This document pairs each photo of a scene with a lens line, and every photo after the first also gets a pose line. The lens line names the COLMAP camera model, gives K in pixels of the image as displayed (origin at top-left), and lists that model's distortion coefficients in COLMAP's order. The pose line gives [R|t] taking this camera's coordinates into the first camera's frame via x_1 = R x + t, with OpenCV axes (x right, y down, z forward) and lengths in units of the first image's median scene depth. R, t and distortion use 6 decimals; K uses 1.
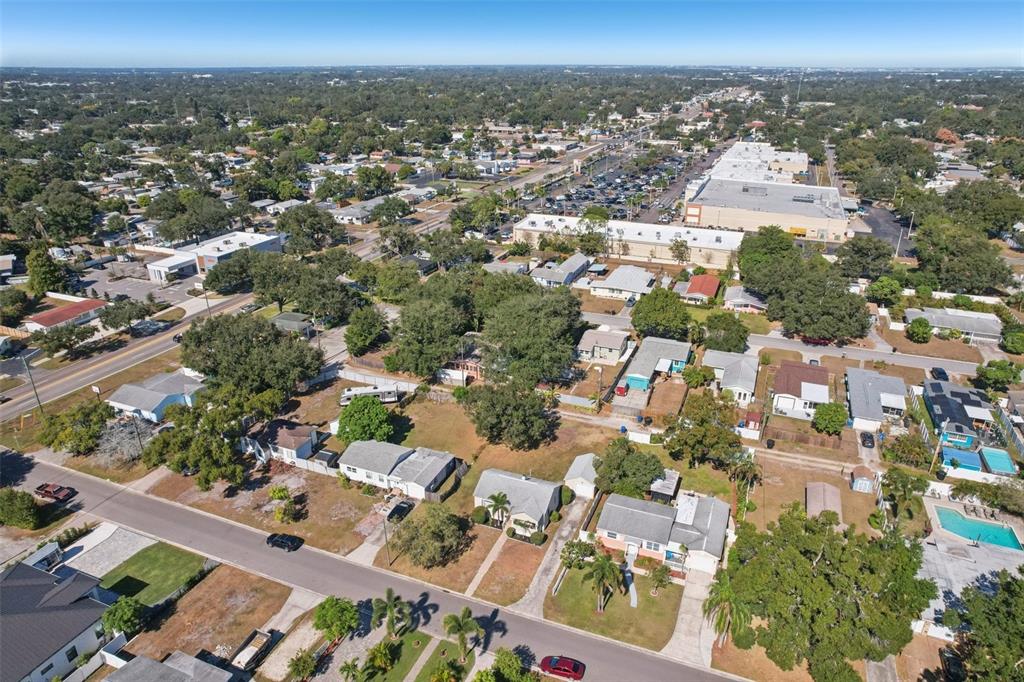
lens RADIAL K [[667.6, 0, 509.6], [0, 667.6, 338.0], [0, 0, 1]] dist [-0.065782, 0.061483]
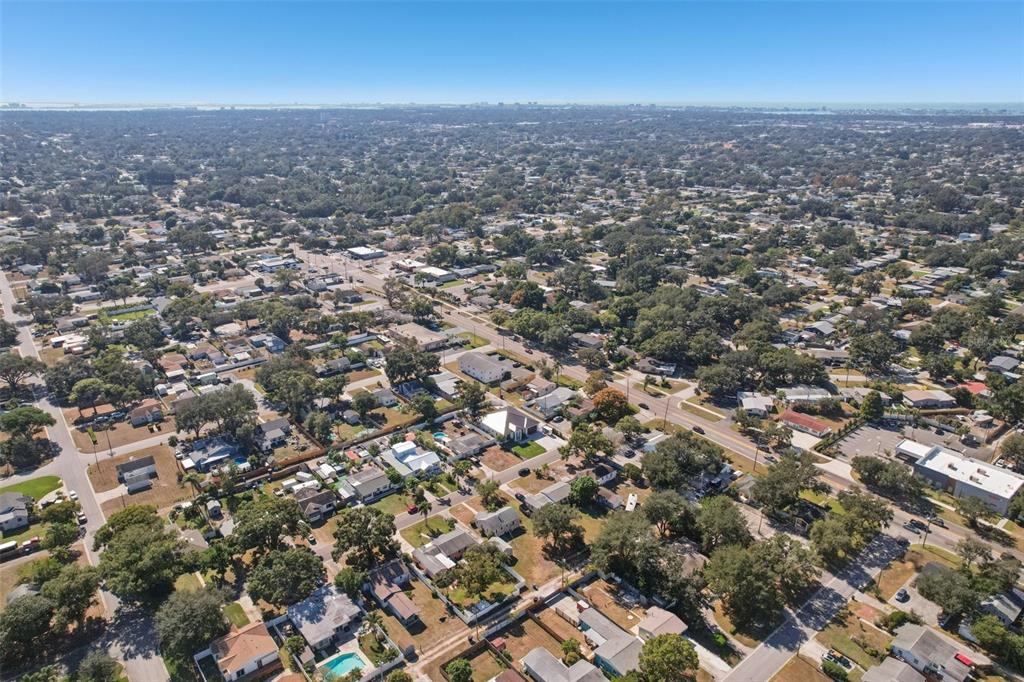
lens RADIAL K [[667.6, 0, 509.6], [0, 667.6, 338.0], [0, 0, 1]] dist [-0.065782, 0.061483]
pose [[-0.471876, 0.305864, -0.826910, 1.105100], [-0.341031, 0.801572, 0.491101, -0.902756], [0.813038, 0.513741, -0.273934, 0.931133]]
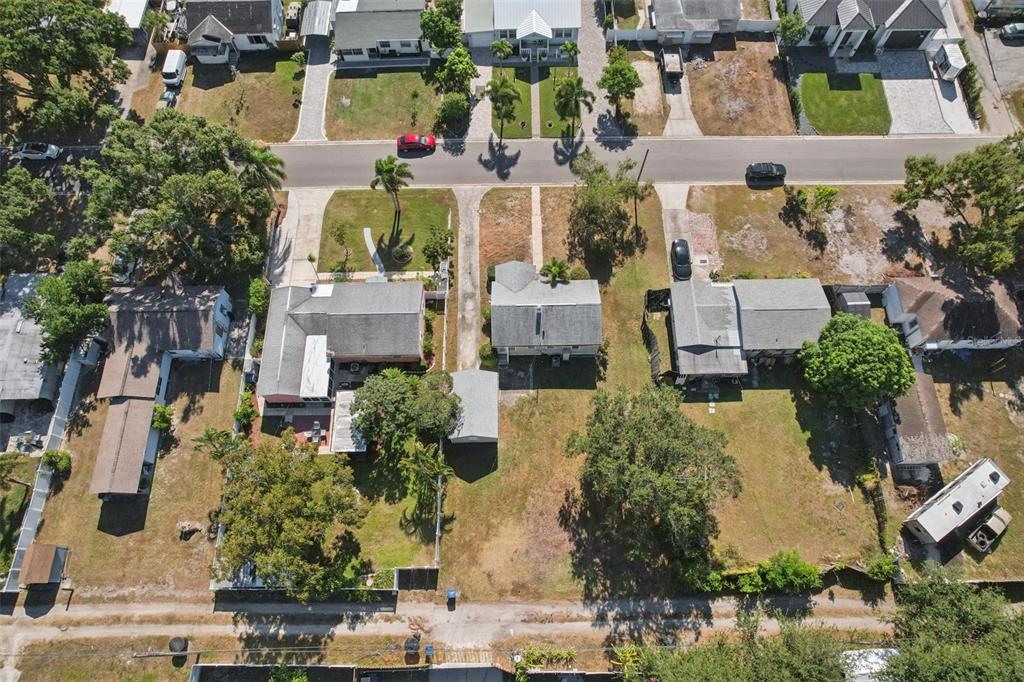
lens RADIAL K [[667.6, 0, 509.6], [0, 667.6, 338.0], [0, 0, 1]] dist [-0.065782, 0.061483]
pose [[-0.920624, 0.365699, -0.136804, 0.110375], [-0.134343, 0.032302, 0.990408, -0.333379], [0.366611, 0.930172, 0.019392, 0.709138]]
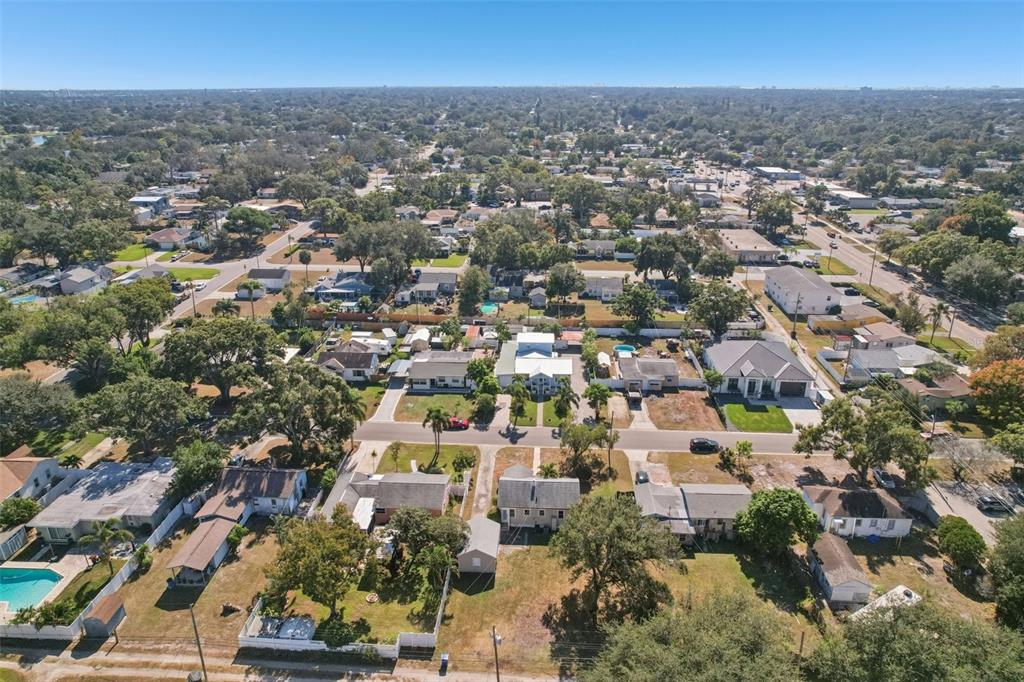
lens RADIAL K [[667.6, 0, 509.6], [0, 667.6, 338.0], [0, 0, 1]] dist [-0.065782, 0.061483]
pose [[-0.944488, 0.122653, -0.304793, 0.224016], [-0.123766, 0.726535, 0.675891, -0.405115], [0.304343, 0.676094, -0.671023, 1.049074]]
